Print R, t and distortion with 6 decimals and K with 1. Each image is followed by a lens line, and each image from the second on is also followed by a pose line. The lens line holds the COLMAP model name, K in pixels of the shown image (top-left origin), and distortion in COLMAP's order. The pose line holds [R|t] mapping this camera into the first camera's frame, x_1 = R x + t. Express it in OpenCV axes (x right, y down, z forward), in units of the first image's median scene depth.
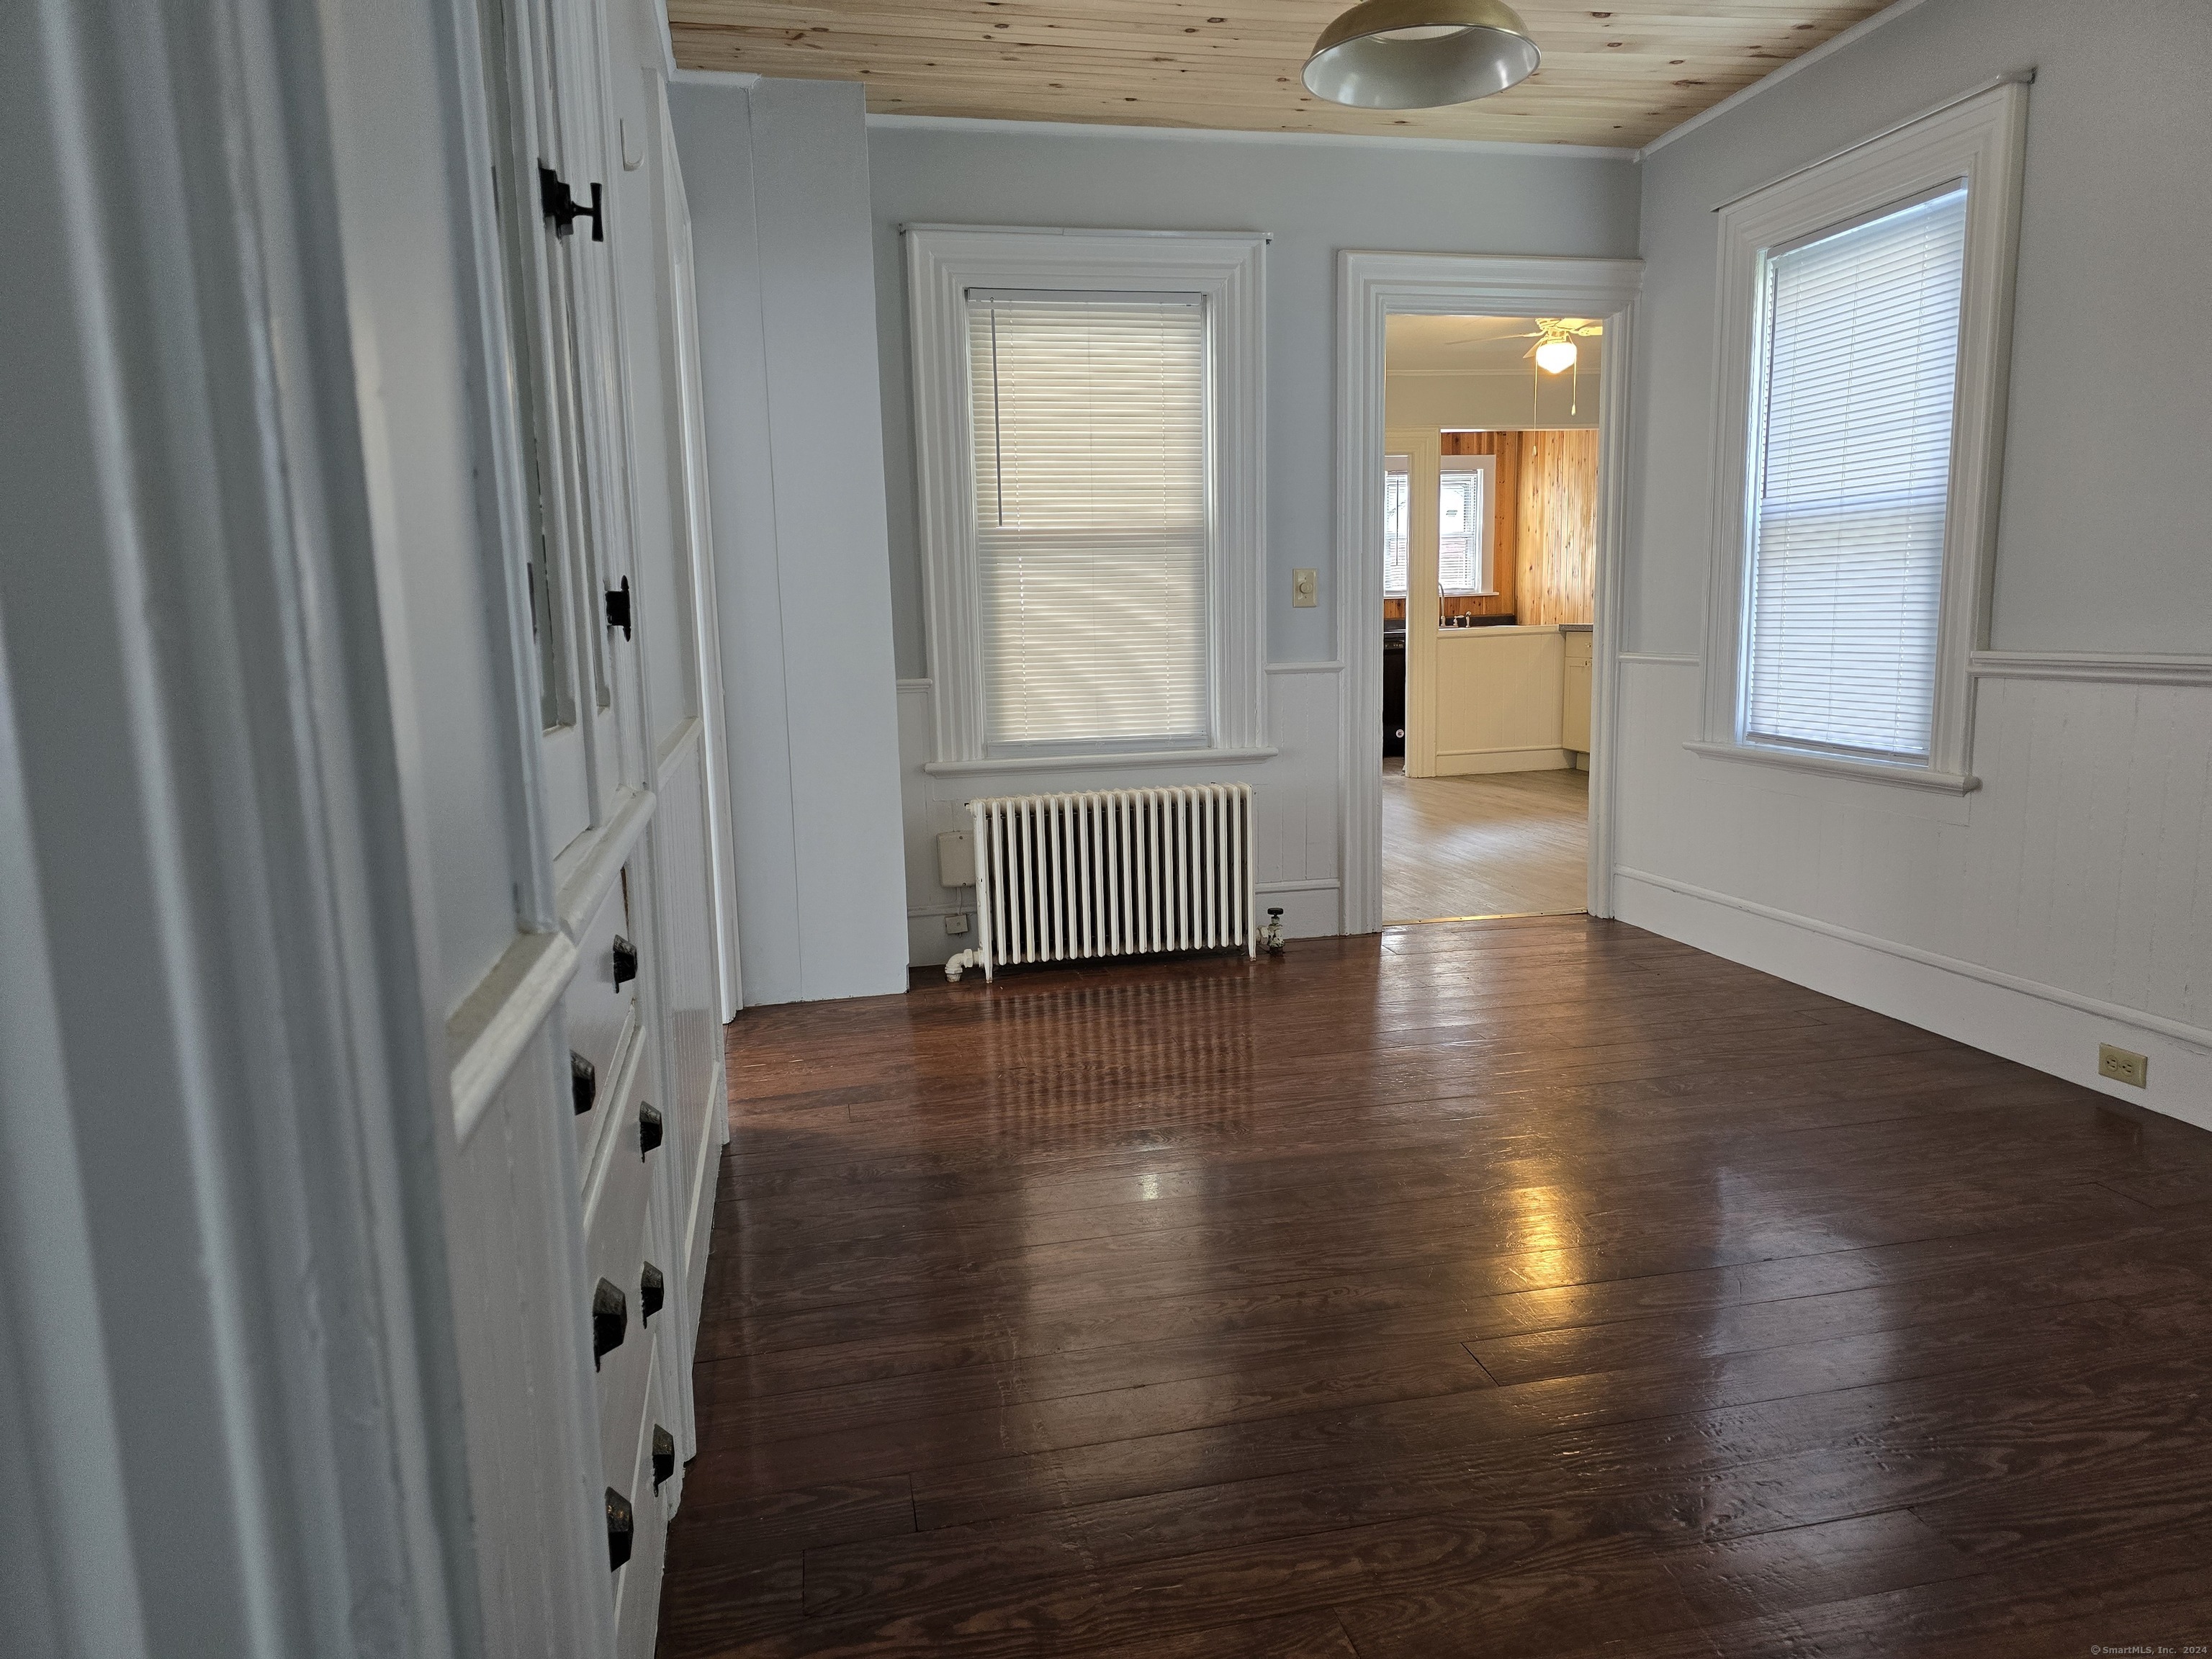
lens RADIAL K [[1493.1, 0, 1115.6], [0, 1493.1, 845.3], [0, 0, 1]] dist [0.044120, -0.017498]
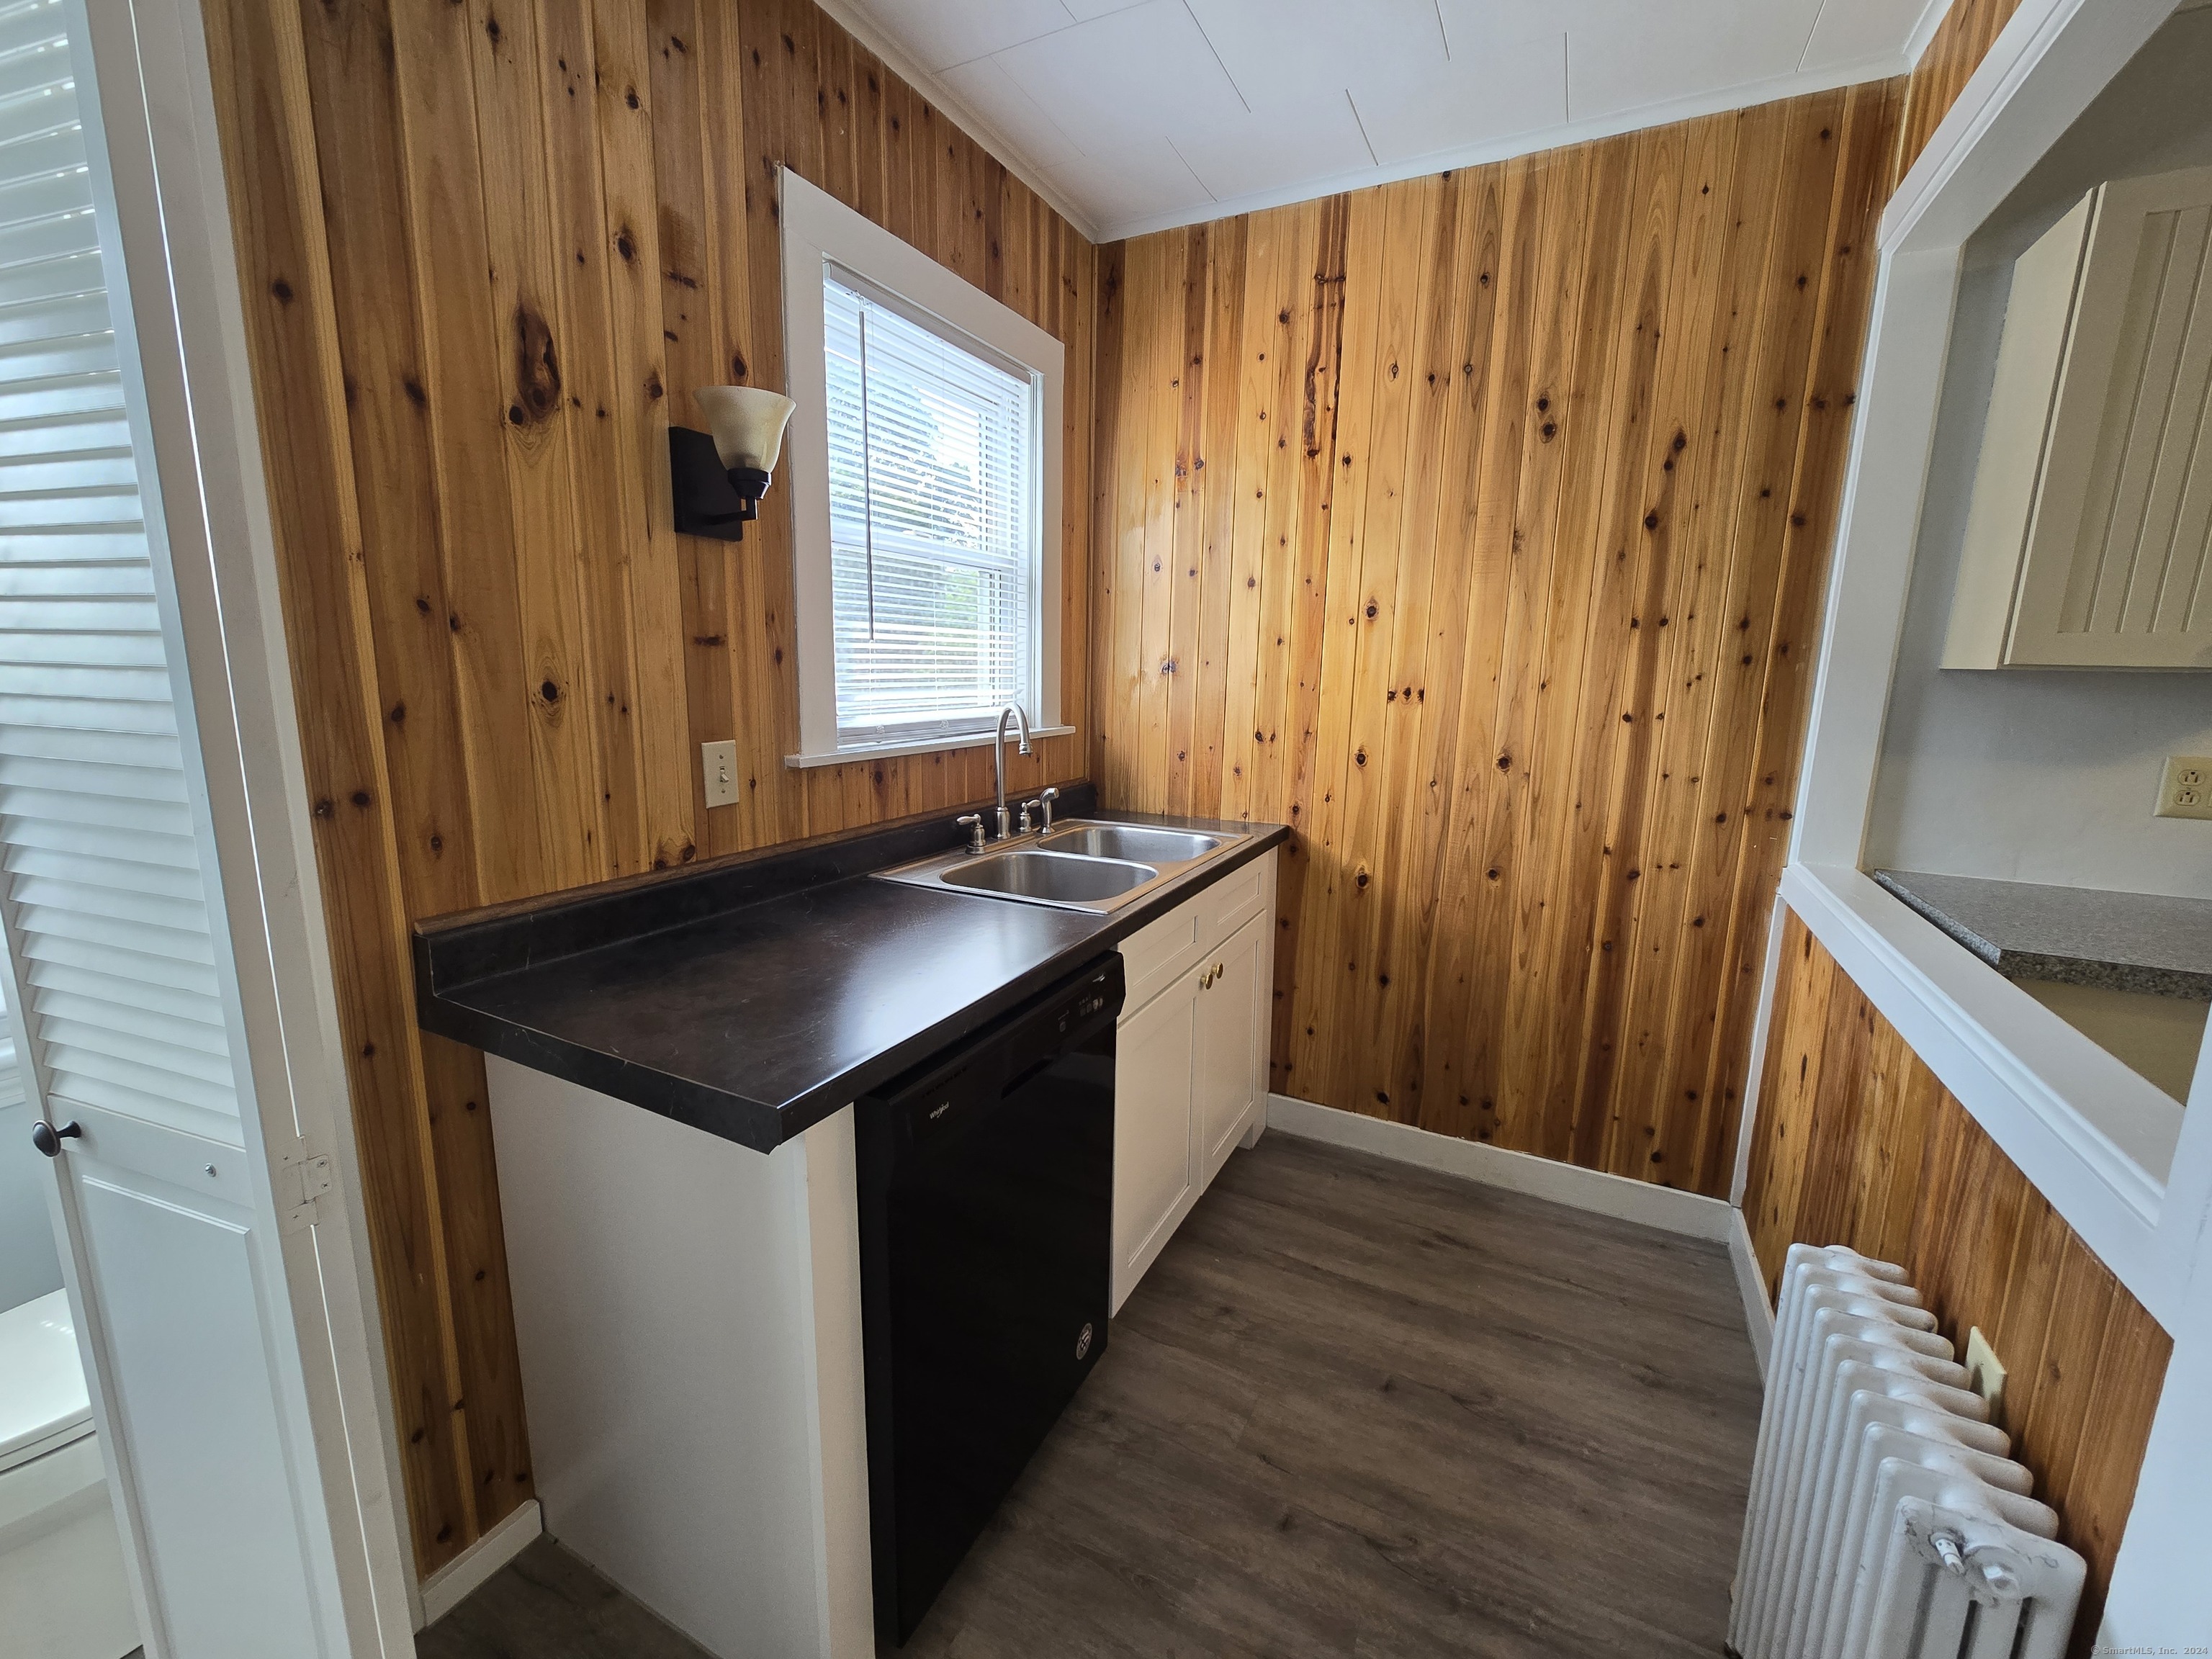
lens RADIAL K [[906.4, 0, 1123.7], [0, 906.4, 824.3], [0, 0, 1]] dist [-0.004748, -0.000110]
pose [[0.617157, -0.105043, 0.779797, 0.187885], [0.092587, 0.993859, 0.060602, -0.358591], [-0.781374, 0.034798, 0.623093, 1.938768]]
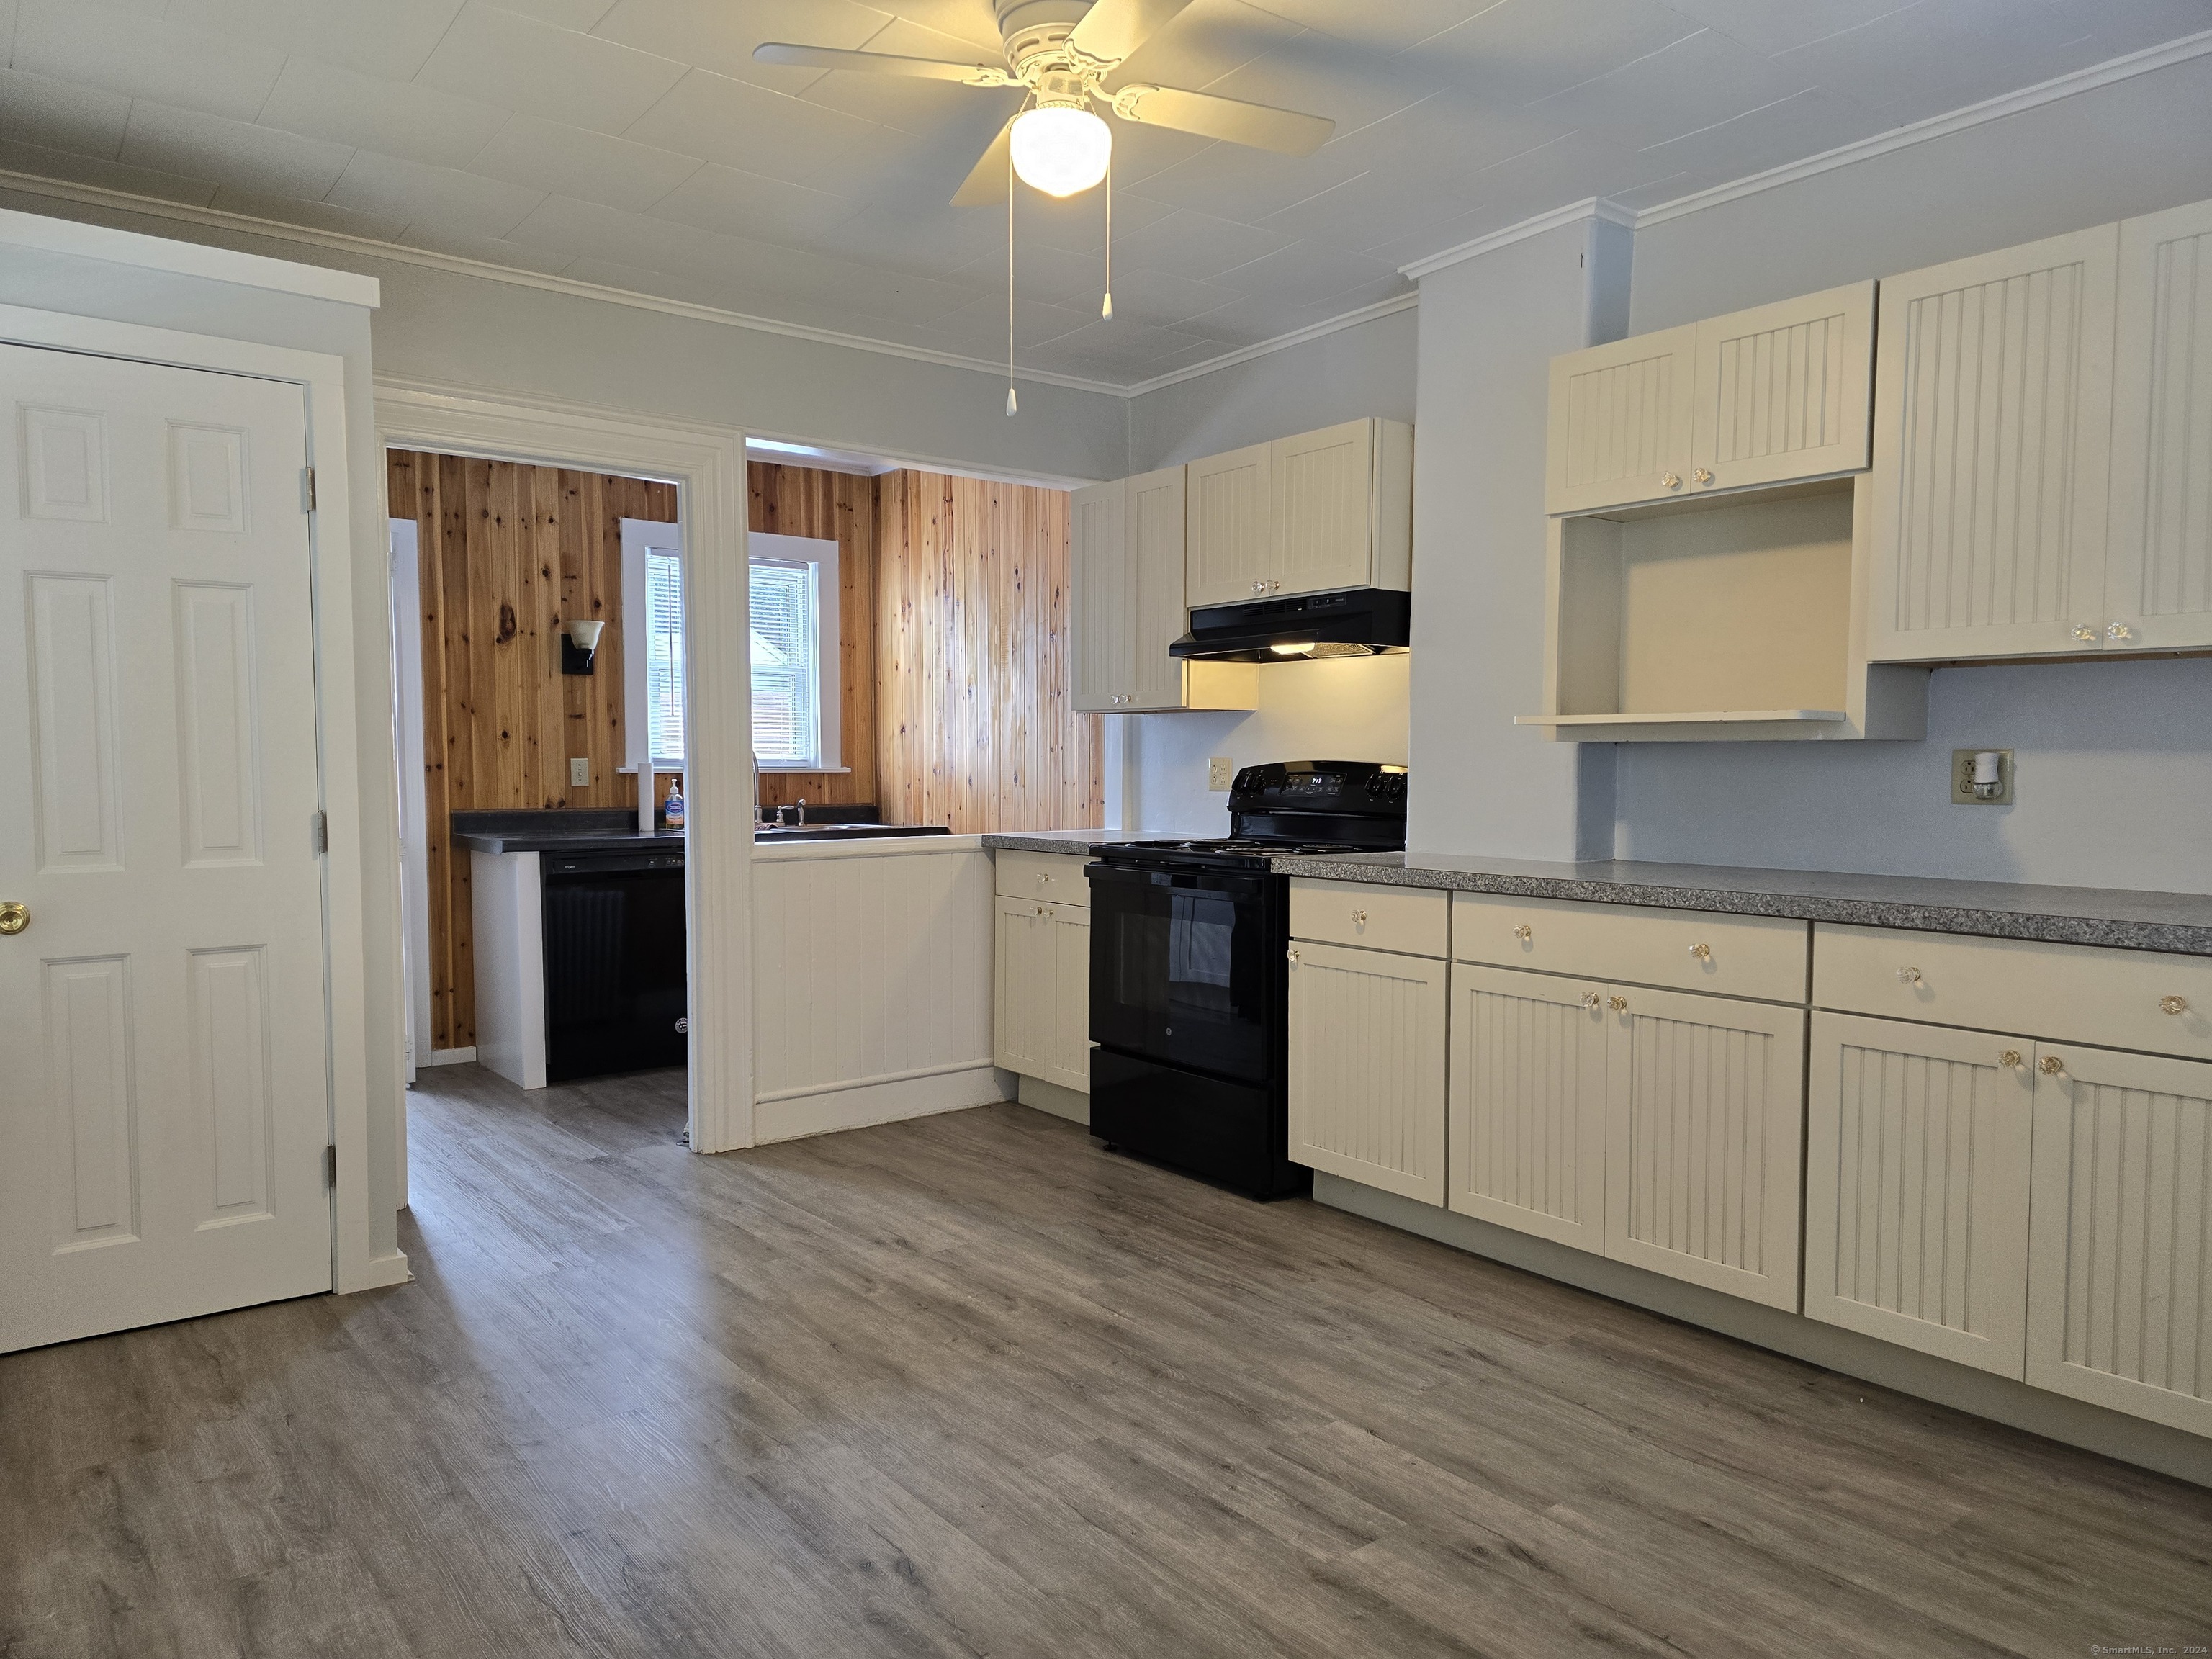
lens RADIAL K [[1493.1, 0, 1144.6], [0, 1493.1, 859.3], [0, 0, 1]] dist [0.044120, -0.017498]
pose [[0.891323, -0.005060, 0.453341, 0.203494], [0.048261, 0.995315, -0.083776, -0.174893], [-0.450793, 0.096550, 0.887392, 0.958575]]
